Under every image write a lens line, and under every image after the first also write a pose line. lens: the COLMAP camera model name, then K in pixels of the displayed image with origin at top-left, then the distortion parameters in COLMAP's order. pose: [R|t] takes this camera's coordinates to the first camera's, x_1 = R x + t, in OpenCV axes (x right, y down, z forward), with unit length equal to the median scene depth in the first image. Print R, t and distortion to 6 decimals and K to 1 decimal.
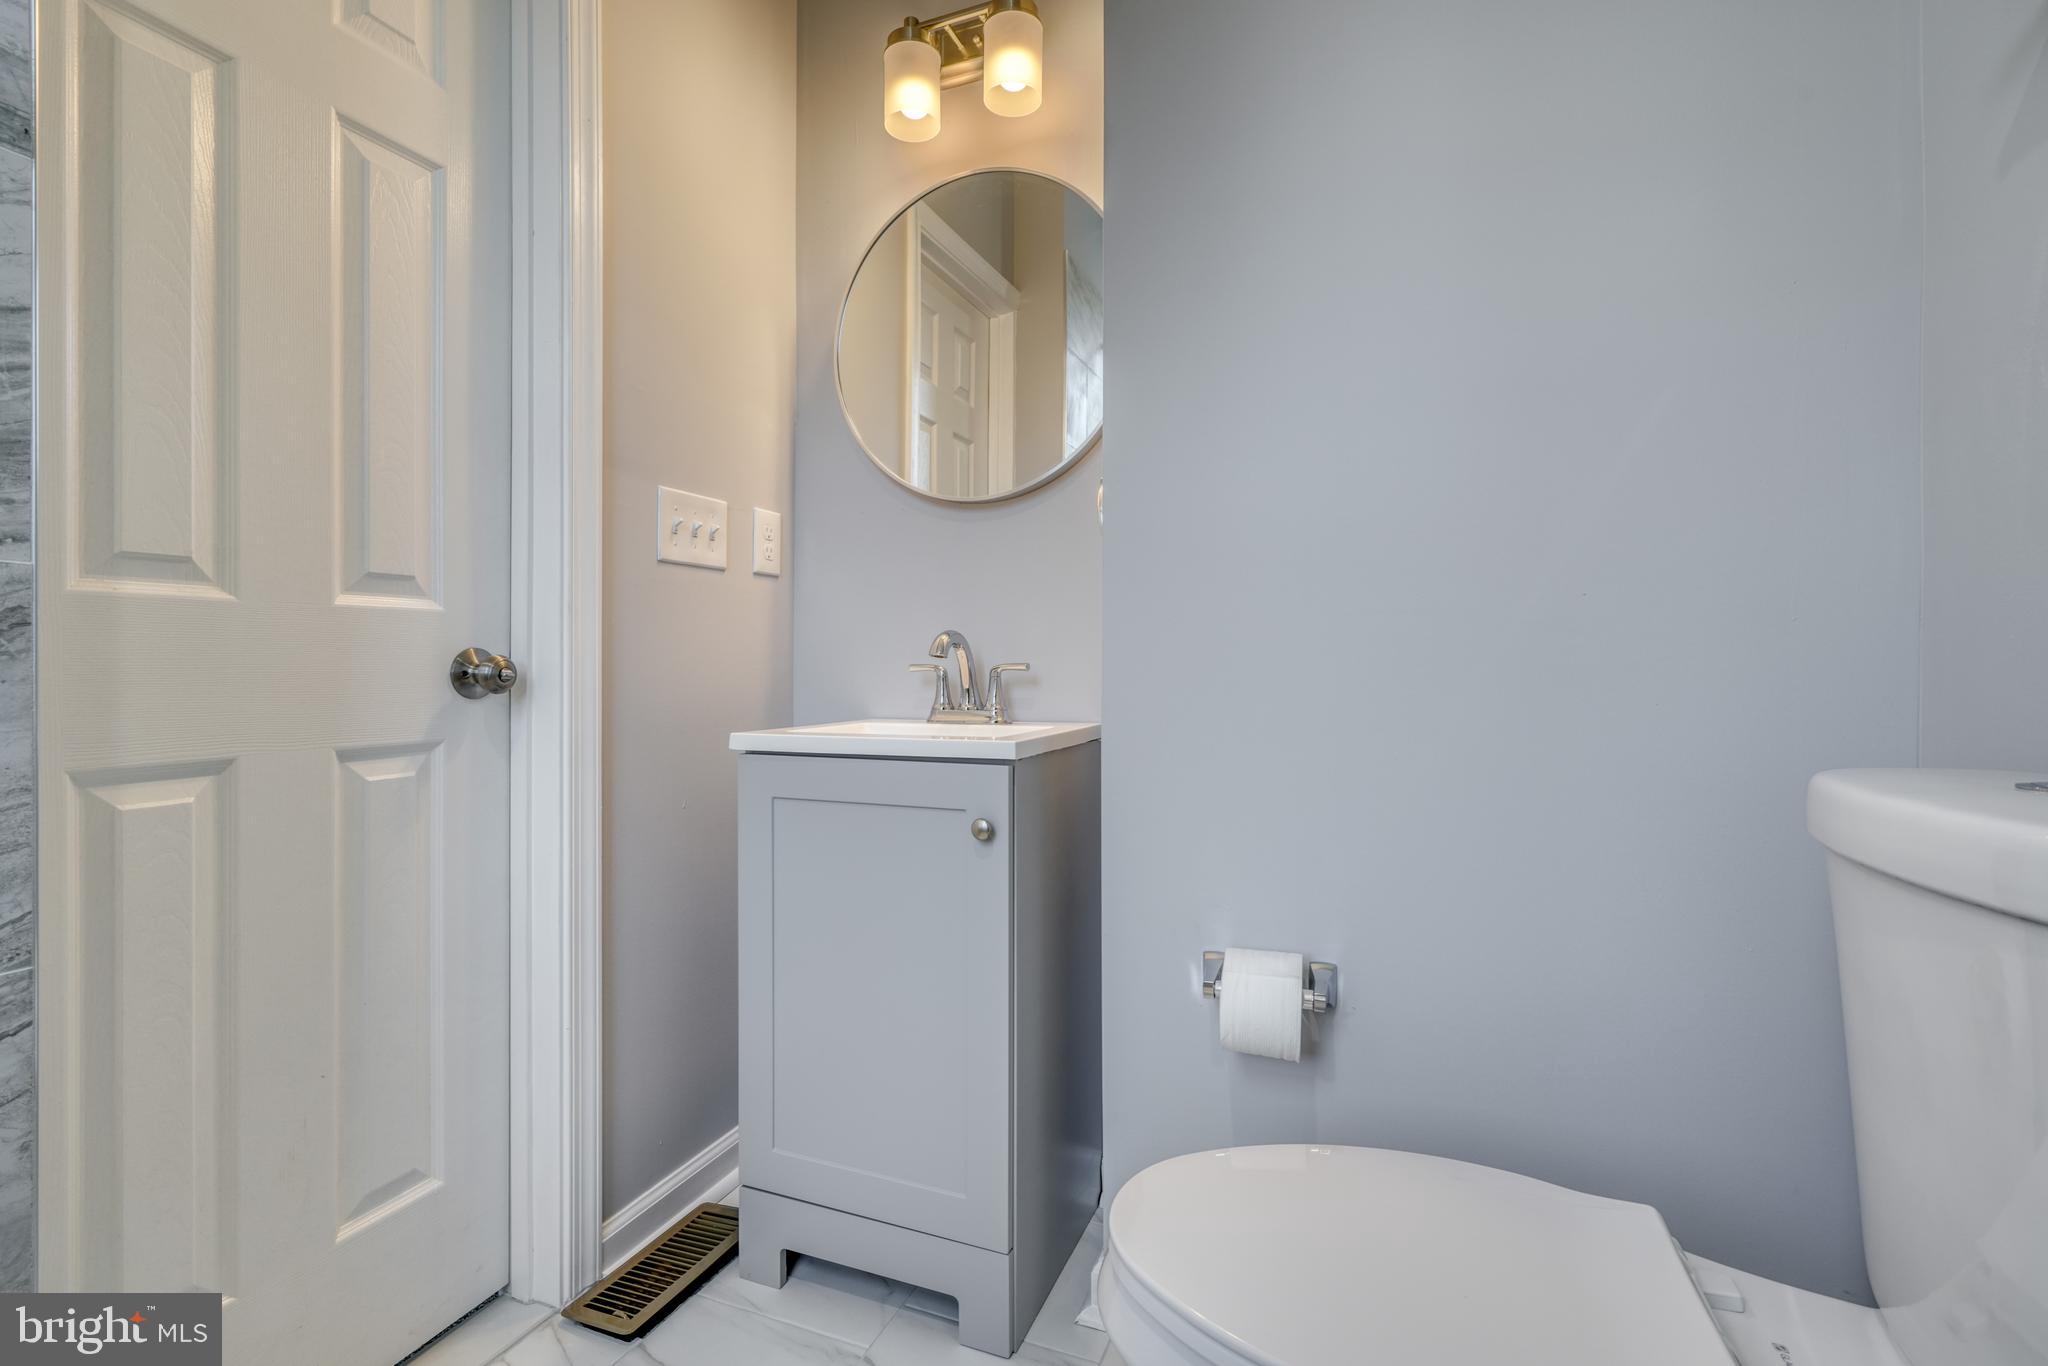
lens RADIAL K [[935.8, 0, 1013.2], [0, 935.8, 680.1], [0, 0, 1]] dist [-0.016889, 0.008417]
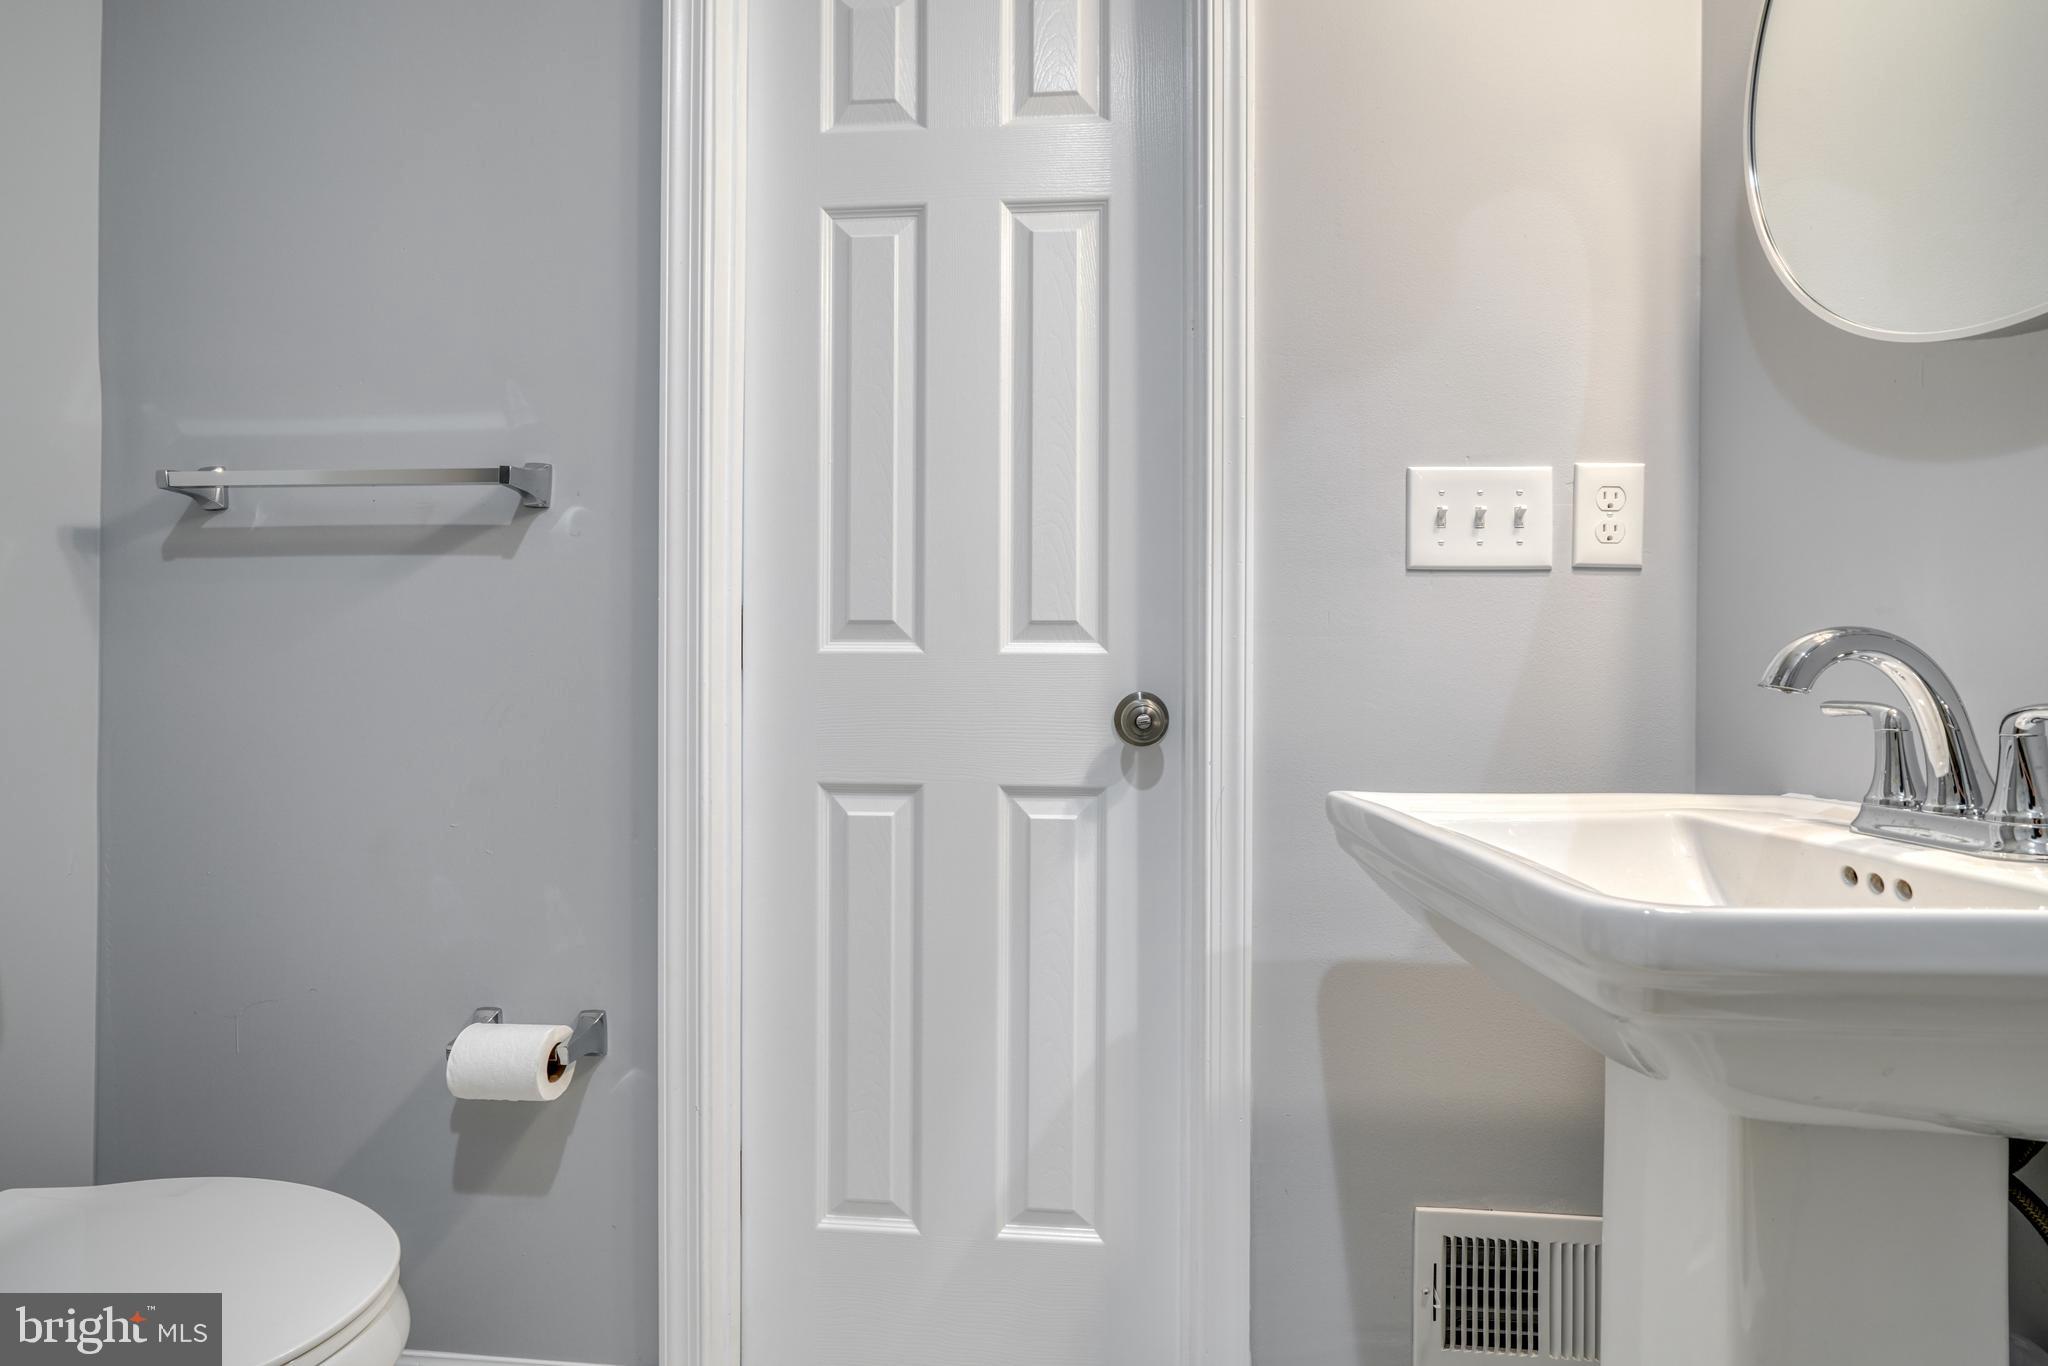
lens RADIAL K [[896.3, 0, 1024.2], [0, 896.3, 709.6], [0, 0, 1]] dist [-0.002265, -0.000125]
pose [[0.302823, 0.004680, -0.953035, 0.274963], [-0.025207, 0.999677, -0.003101, -0.010898], [0.952713, 0.024962, 0.302844, 0.681066]]
